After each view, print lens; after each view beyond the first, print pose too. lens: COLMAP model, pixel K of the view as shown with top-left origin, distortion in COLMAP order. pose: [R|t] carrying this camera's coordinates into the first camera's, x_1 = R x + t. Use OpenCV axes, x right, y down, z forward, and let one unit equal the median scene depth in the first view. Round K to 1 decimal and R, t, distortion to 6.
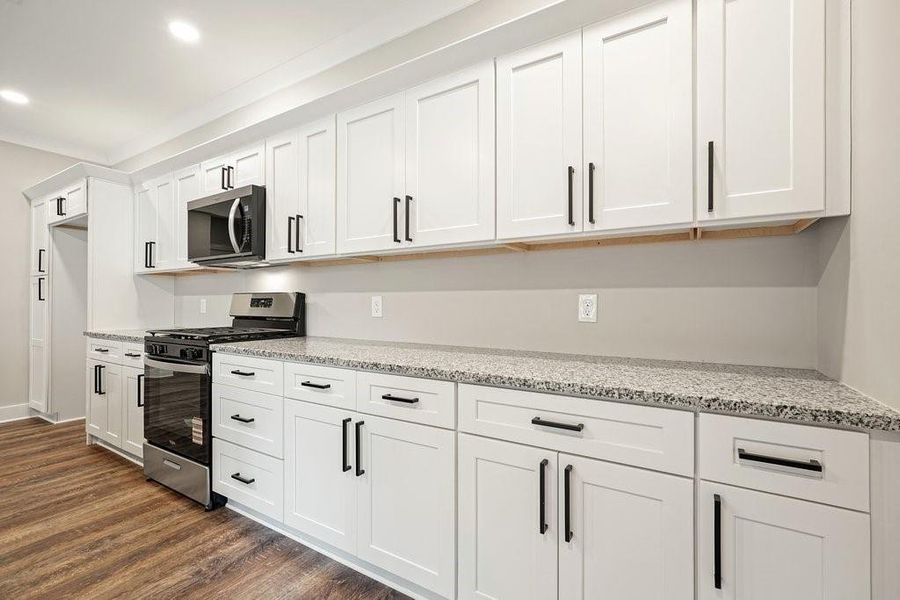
lens RADIAL K [[396.9, 0, 450.0], [0, 396.9, 300.0], [0, 0, 1]] dist [-0.016758, 0.010632]
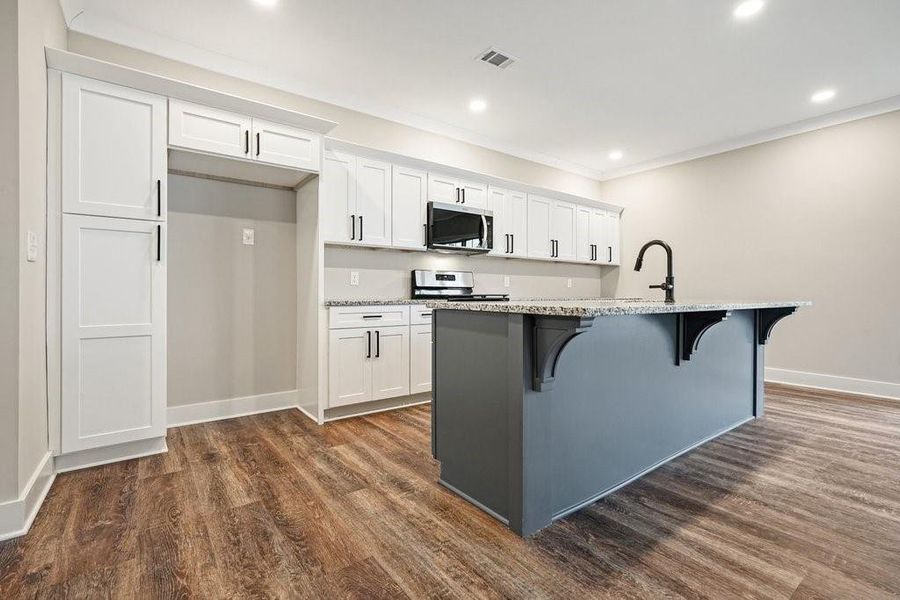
lens RADIAL K [[409.4, 0, 452.1], [0, 409.4, 291.9], [0, 0, 1]] dist [-0.001691, 0.001438]
pose [[0.361962, 0.002803, 0.932189, -2.528950], [-0.005614, 0.999984, -0.000827, 0.081716], [-0.932176, -0.004934, 0.361972, 0.553379]]
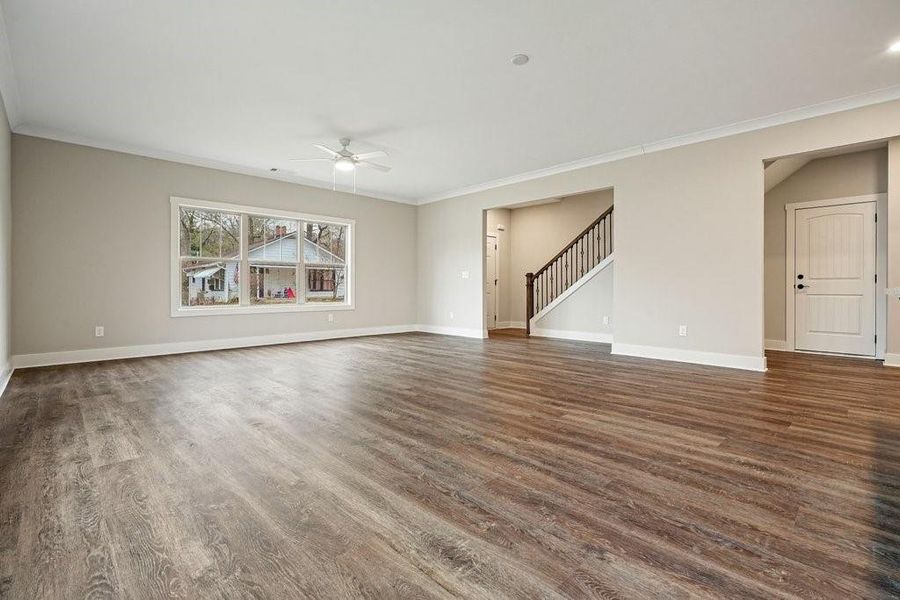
lens RADIAL K [[409.4, 0, 452.1], [0, 409.4, 291.9], [0, 0, 1]] dist [-0.001691, 0.001438]
pose [[-0.241158, 0.008503, -0.970449, -0.251461], [0.000811, 0.999963, 0.008560, 0.104349], [0.970485, 0.001277, -0.241156, -0.433348]]
